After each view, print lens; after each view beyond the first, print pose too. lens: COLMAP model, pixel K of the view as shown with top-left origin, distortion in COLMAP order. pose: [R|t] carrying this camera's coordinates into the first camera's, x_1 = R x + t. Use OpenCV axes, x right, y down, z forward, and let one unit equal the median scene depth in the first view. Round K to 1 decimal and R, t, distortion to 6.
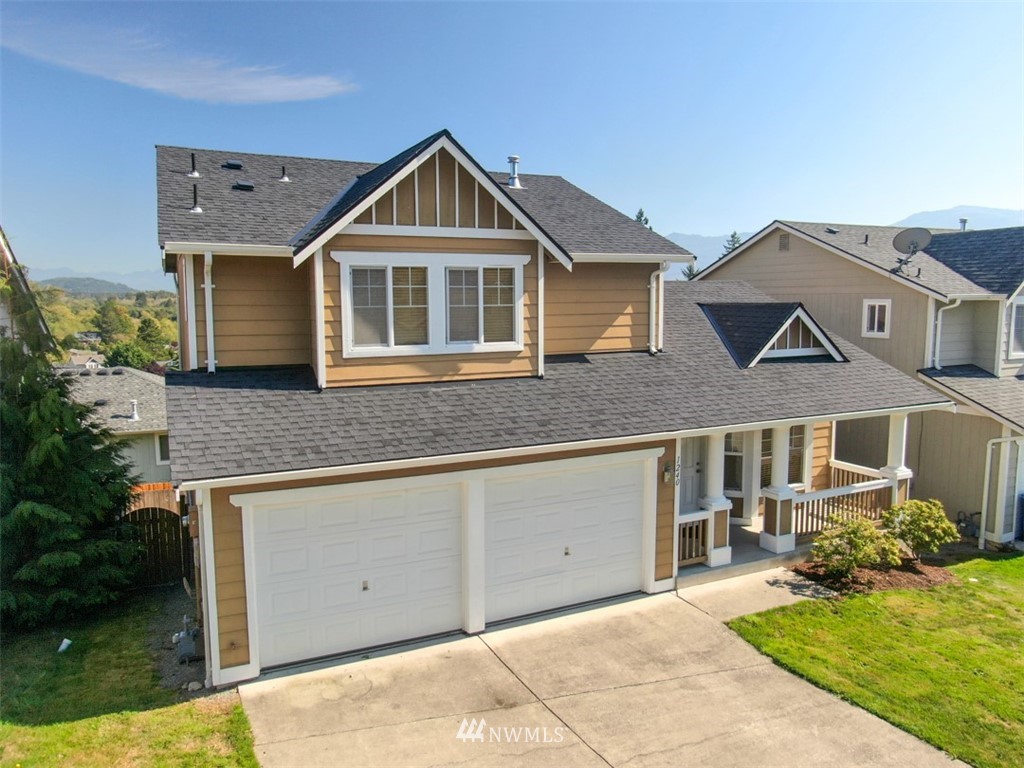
lens RADIAL K [[727.6, 0, 510.7], [0, 727.6, 372.7], [0, 0, 1]] dist [-0.001477, -0.038176]
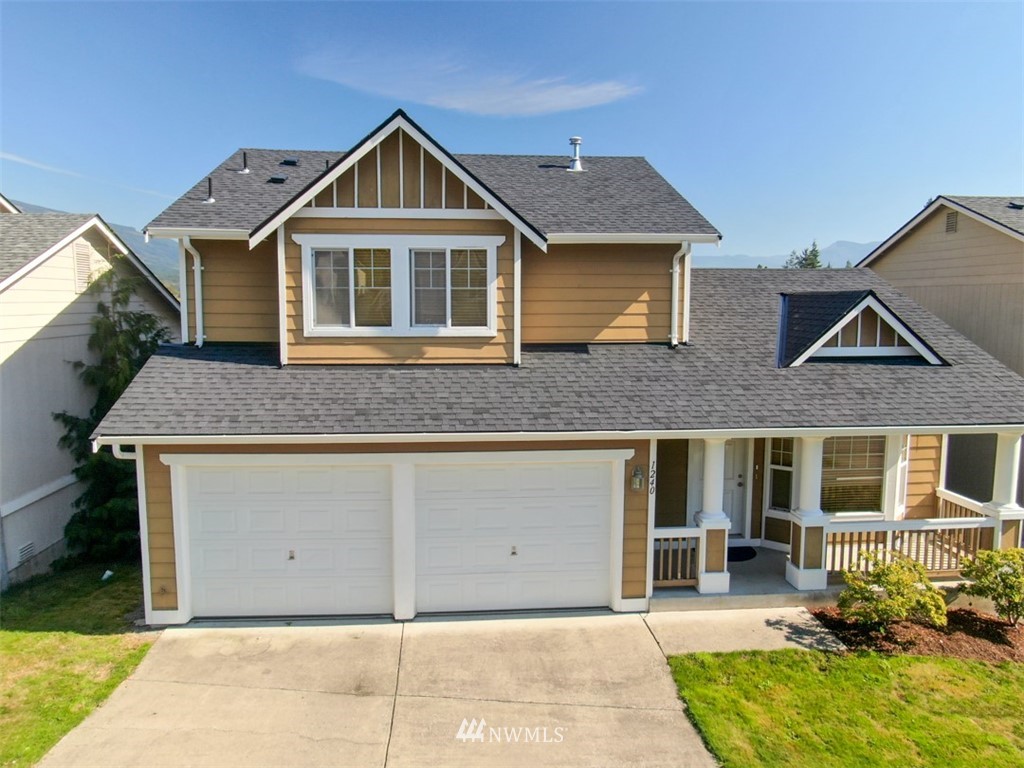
lens RADIAL K [[727.6, 0, 510.7], [0, 727.6, 372.7], [0, 0, 1]] dist [-0.001477, -0.038176]
pose [[0.935257, 0.043468, -0.351290, 0.386767], [-0.044035, 0.999010, 0.006381, 0.010857], [0.351220, 0.009501, 0.936245, 0.118638]]
